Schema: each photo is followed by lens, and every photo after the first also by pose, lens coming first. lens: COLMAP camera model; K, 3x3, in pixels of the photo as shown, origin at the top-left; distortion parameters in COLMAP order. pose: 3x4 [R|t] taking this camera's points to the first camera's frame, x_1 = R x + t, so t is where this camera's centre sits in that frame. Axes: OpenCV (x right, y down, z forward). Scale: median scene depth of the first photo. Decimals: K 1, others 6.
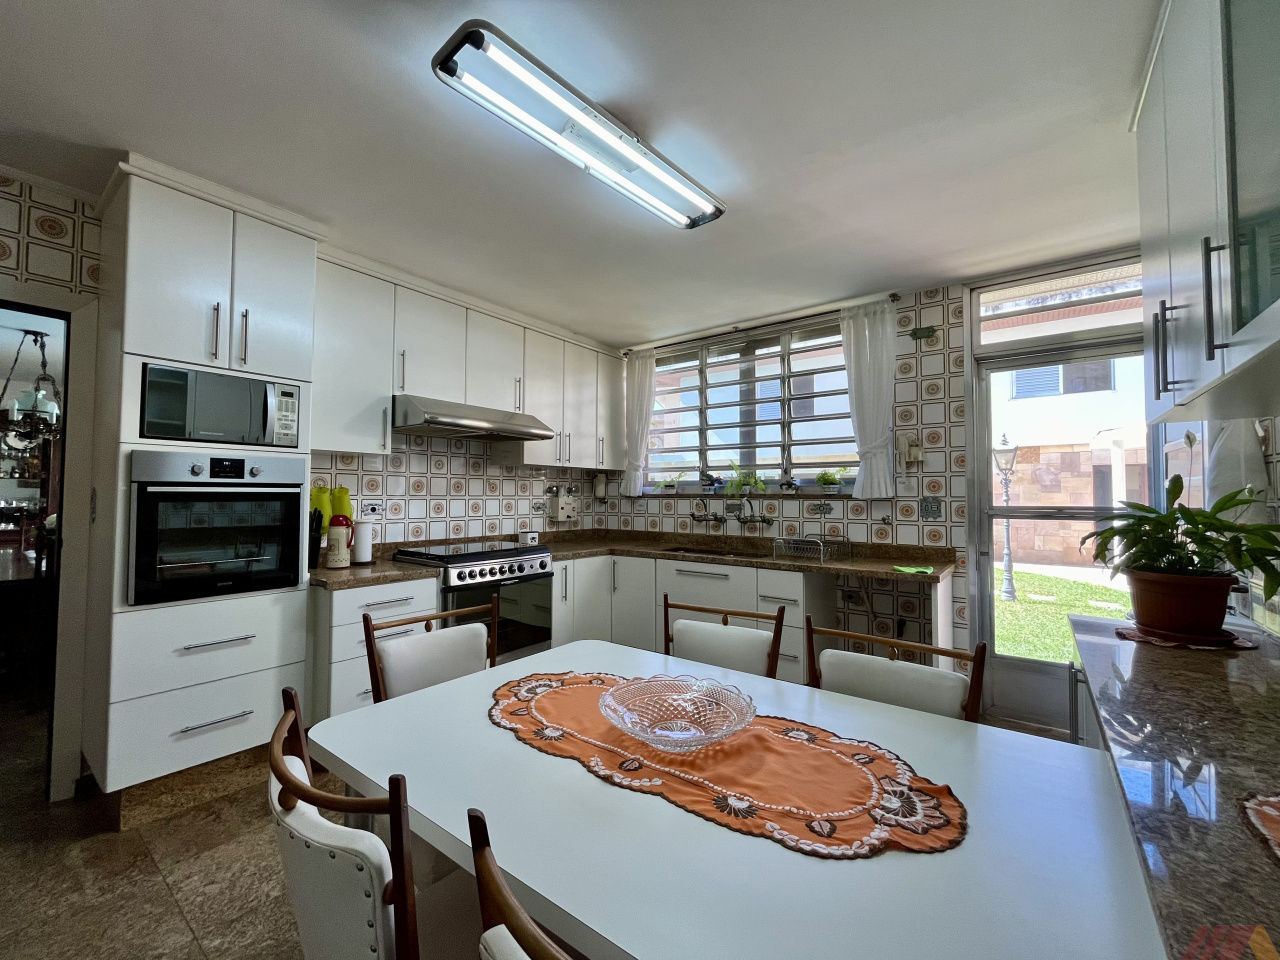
lens RADIAL K [[517.3, 0, 636.7], [0, 517.3, 478.5], [0, 0, 1]] dist [-0.001563, -0.000731]
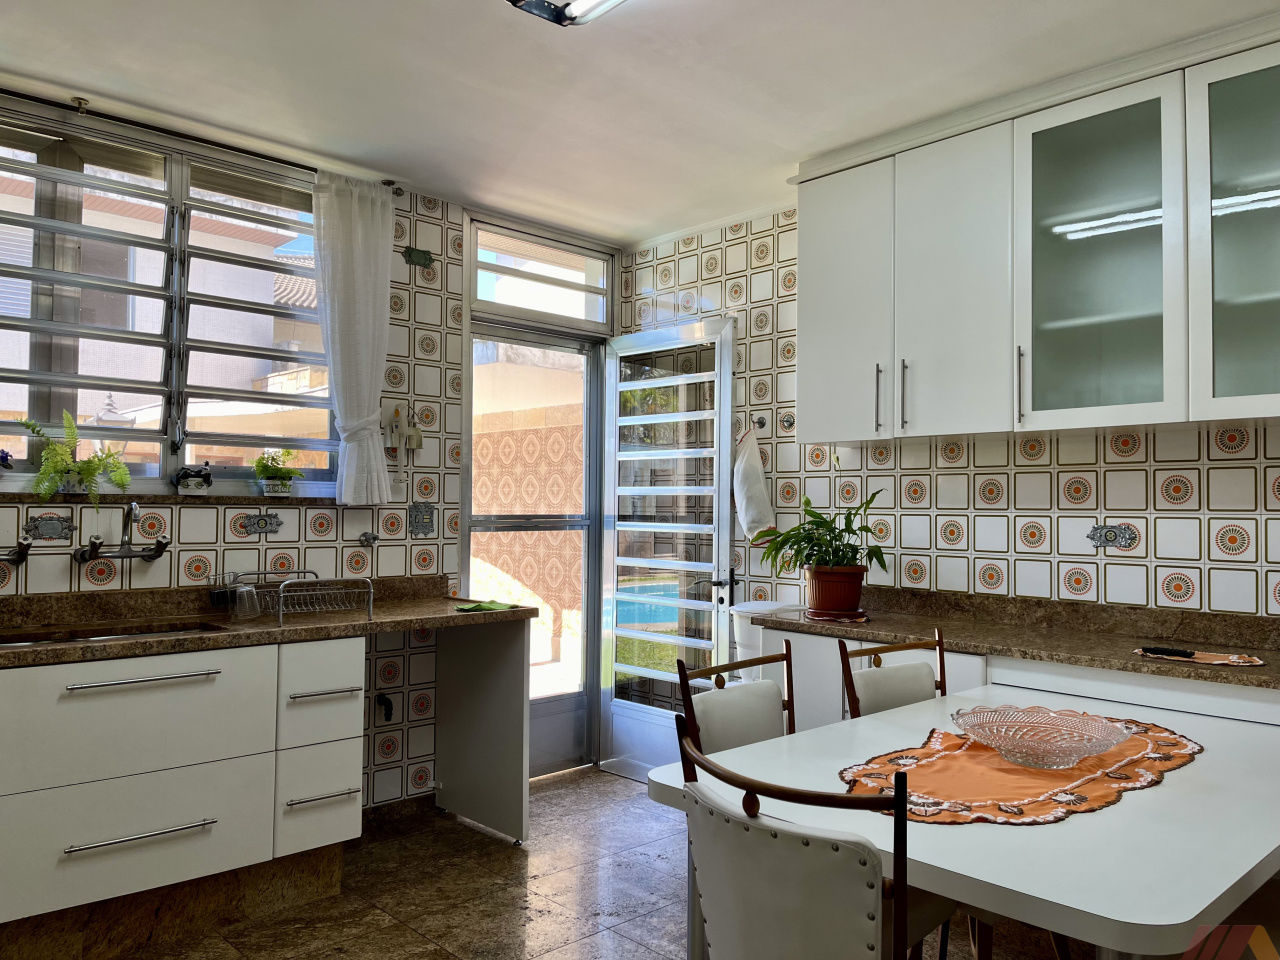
lens RADIAL K [[962.0, 0, 647.8], [0, 962.0, 481.4], [0, 0, 1]] dist [0.076867, -0.091049]
pose [[0.170317, 0.022507, 0.985132, -0.623981], [-0.043075, 0.998954, -0.015375, 0.014121], [-0.984447, -0.039816, 0.171109, 0.482901]]
